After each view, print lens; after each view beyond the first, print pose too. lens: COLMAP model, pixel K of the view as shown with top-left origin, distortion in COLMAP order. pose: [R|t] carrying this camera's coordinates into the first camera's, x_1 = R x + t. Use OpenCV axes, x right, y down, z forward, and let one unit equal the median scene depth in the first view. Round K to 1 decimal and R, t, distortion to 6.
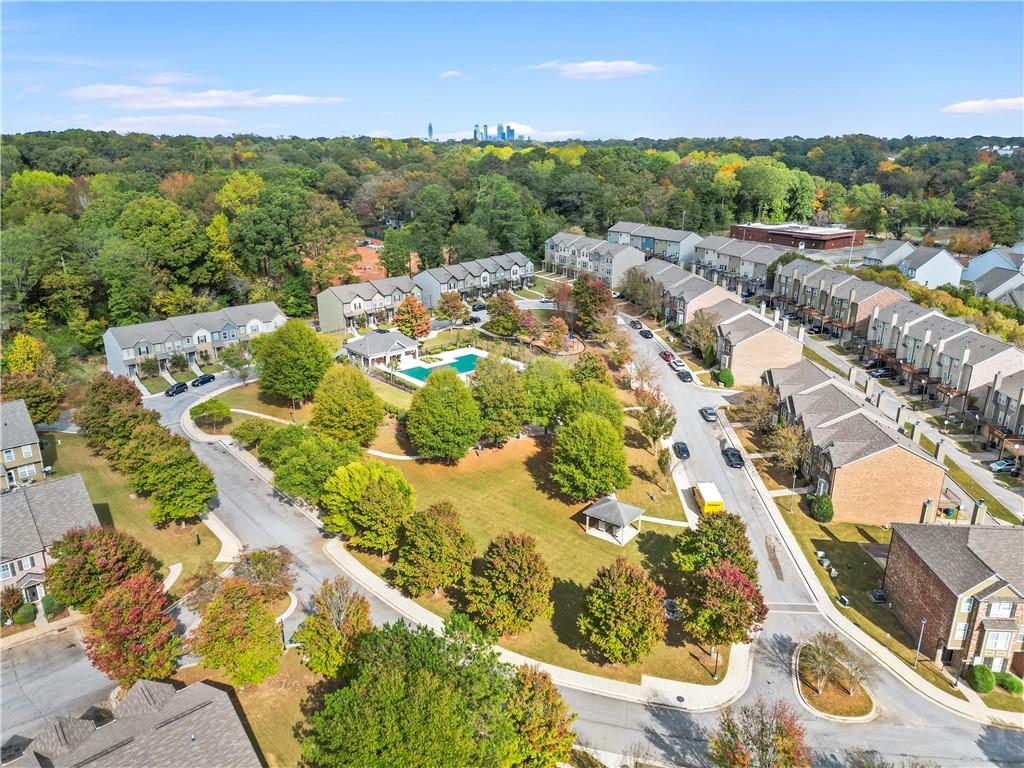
lens RADIAL K [[710.0, 0, 511.1], [0, 710.0, 385.8], [0, 0, 1]] dist [0.002051, -0.000573]
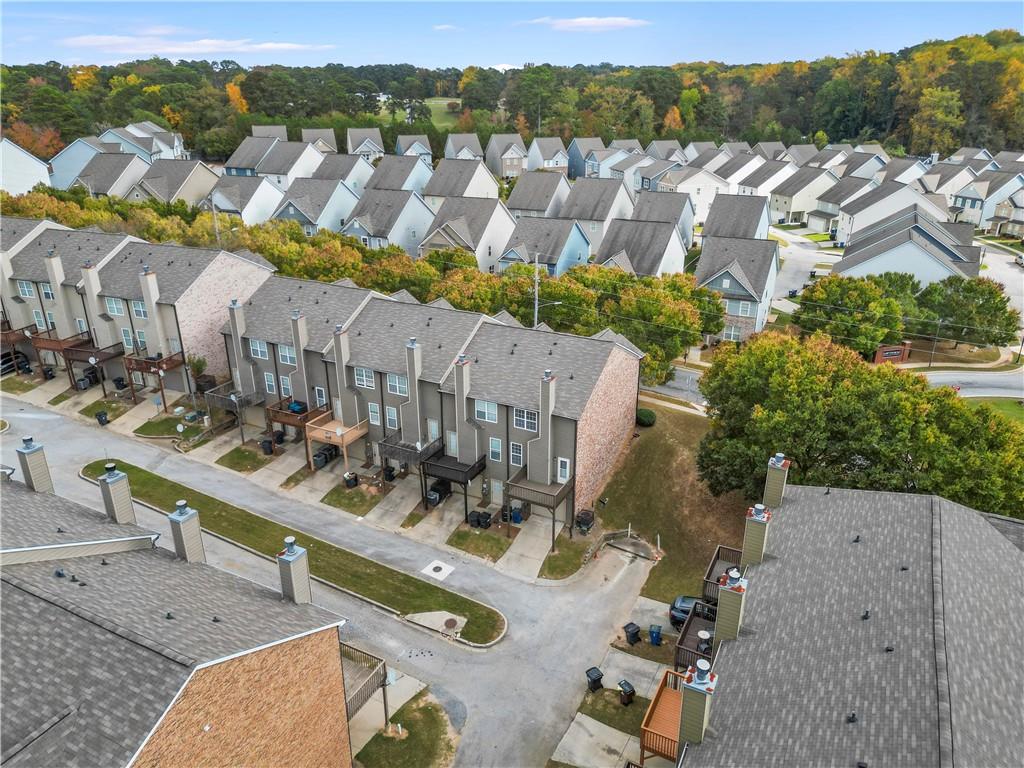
lens RADIAL K [[710.0, 0, 512.4], [0, 710.0, 384.1], [0, 0, 1]] dist [0.002051, -0.000573]
pose [[0.406505, -0.358818, 0.840240, 0.282371], [0.292905, 0.922294, 0.252152, -0.029332], [-0.865425, 0.143610, 0.480017, 0.518550]]
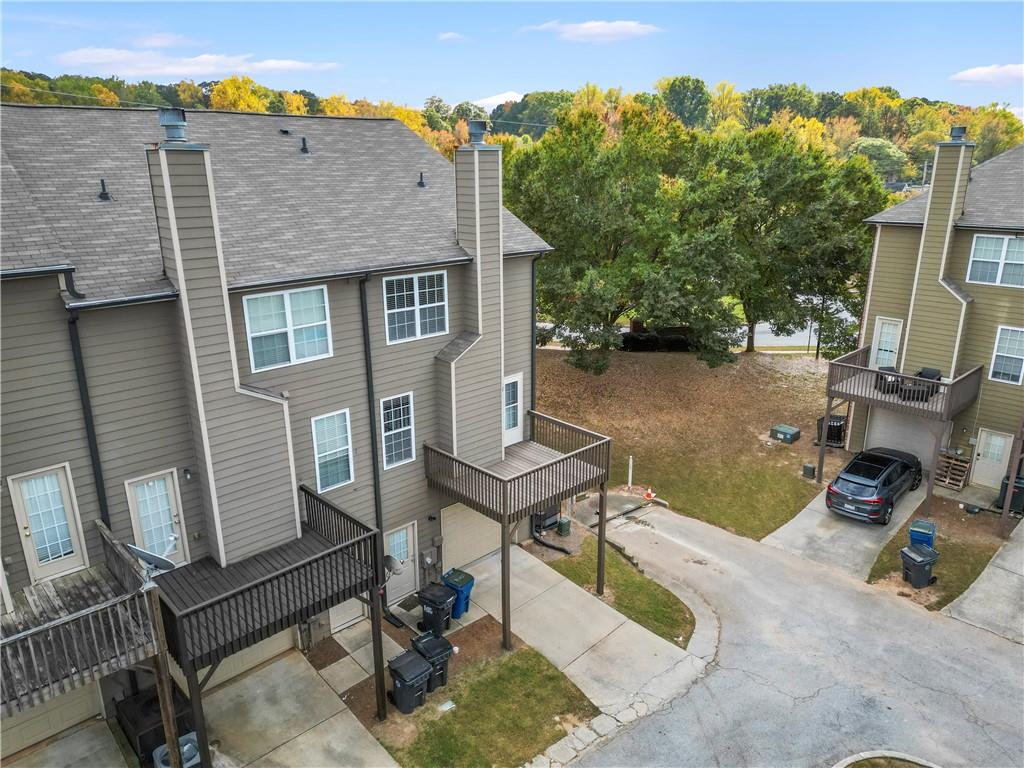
lens RADIAL K [[710.0, 0, 510.6], [0, 710.0, 382.3], [0, 0, 1]] dist [0.002051, -0.000573]
pose [[-0.716916, -0.227385, 0.659035, 0.475536], [0.211279, 0.829995, 0.516206, 0.028234], [-0.664374, 0.509317, -0.546995, 0.736423]]
